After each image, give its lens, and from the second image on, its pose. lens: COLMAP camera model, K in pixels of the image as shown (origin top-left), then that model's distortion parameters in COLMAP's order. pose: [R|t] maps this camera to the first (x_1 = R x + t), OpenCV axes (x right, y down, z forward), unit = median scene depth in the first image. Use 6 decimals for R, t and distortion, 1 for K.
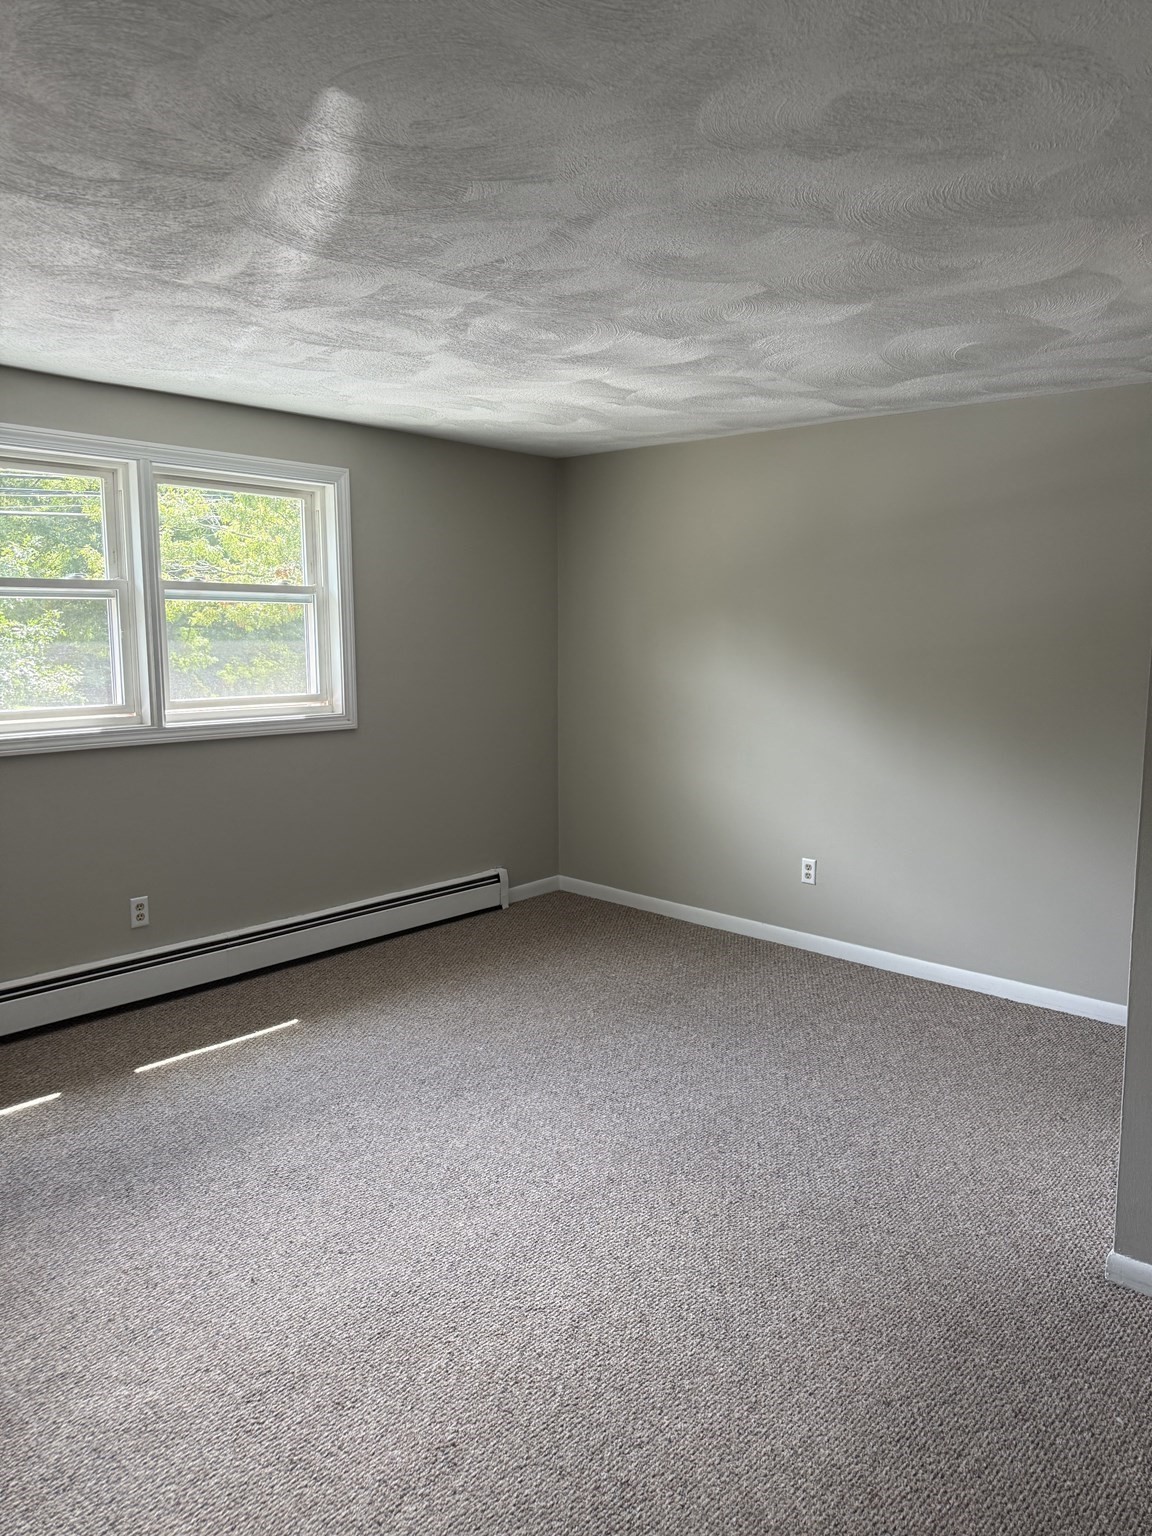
lens RADIAL K [[1099.8, 0, 577.4], [0, 1099.8, 772.3], [0, 0, 1]] dist [0.086248, -0.112443]
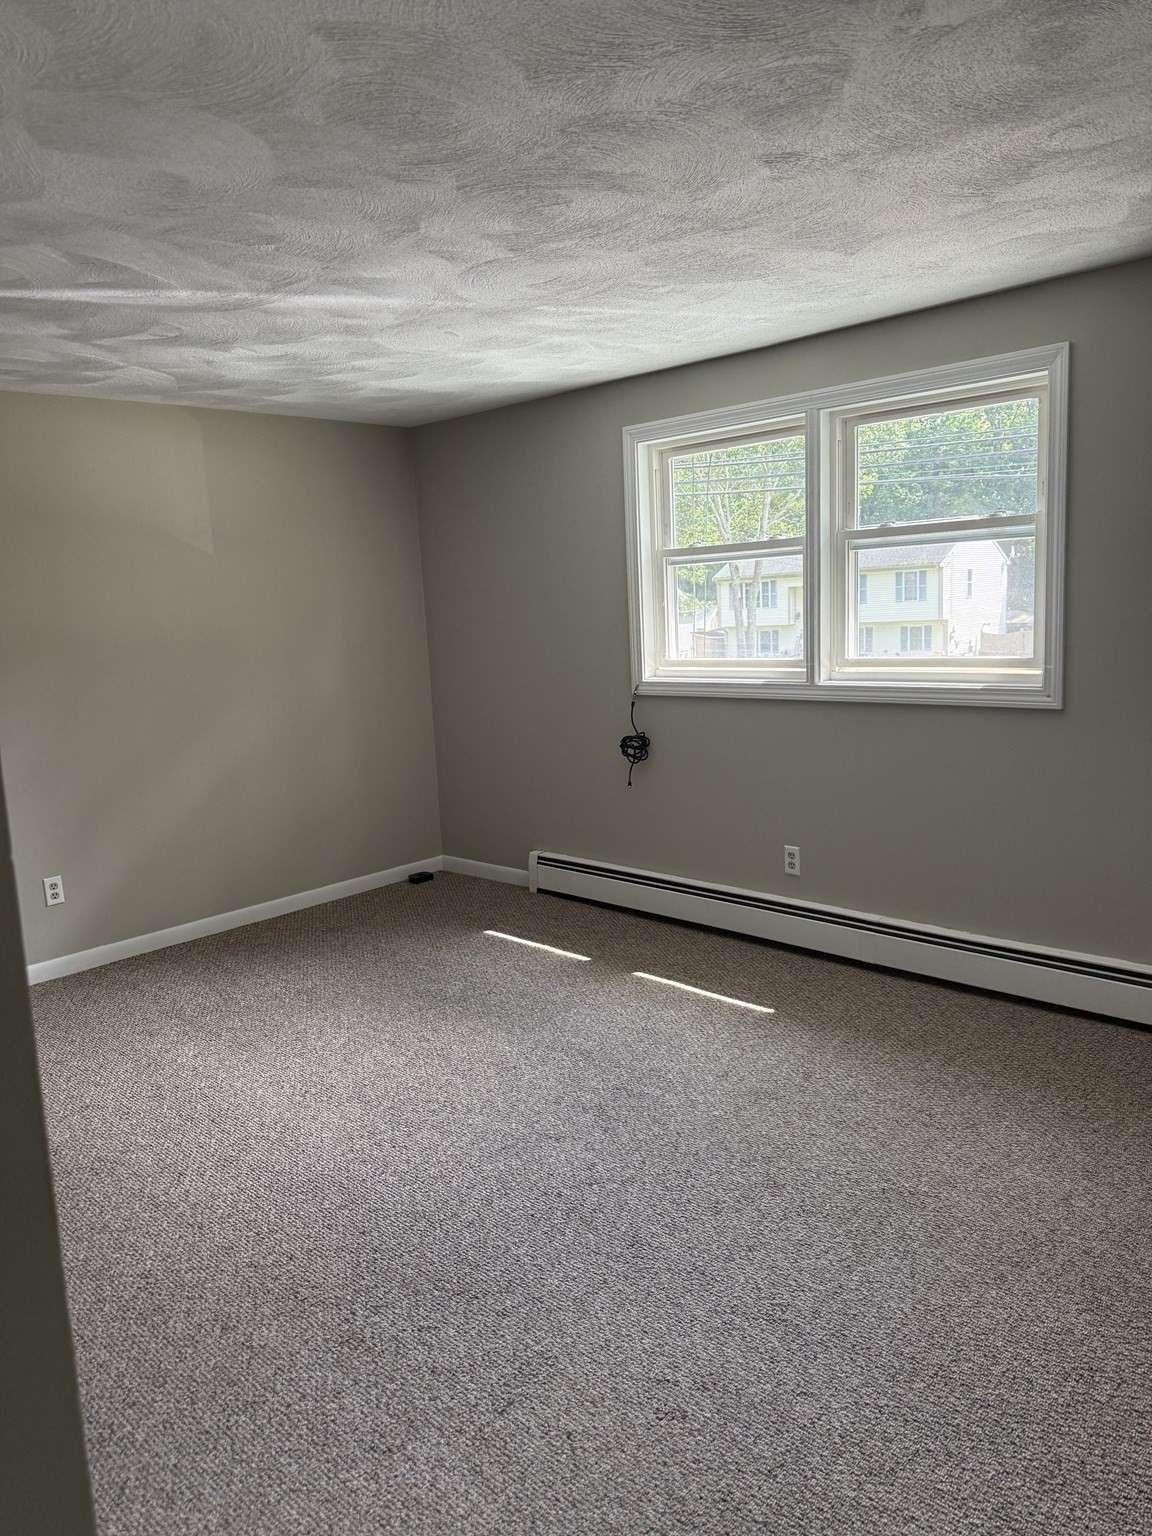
lens RADIAL K [[1099.8, 0, 577.4], [0, 1099.8, 772.3], [0, 0, 1]] dist [0.086248, -0.112443]
pose [[-0.051916, 0.157015, -0.986231, 0.626233], [-0.086912, 0.983105, 0.161093, -0.104568], [0.994862, 0.094079, -0.037392, 0.847619]]
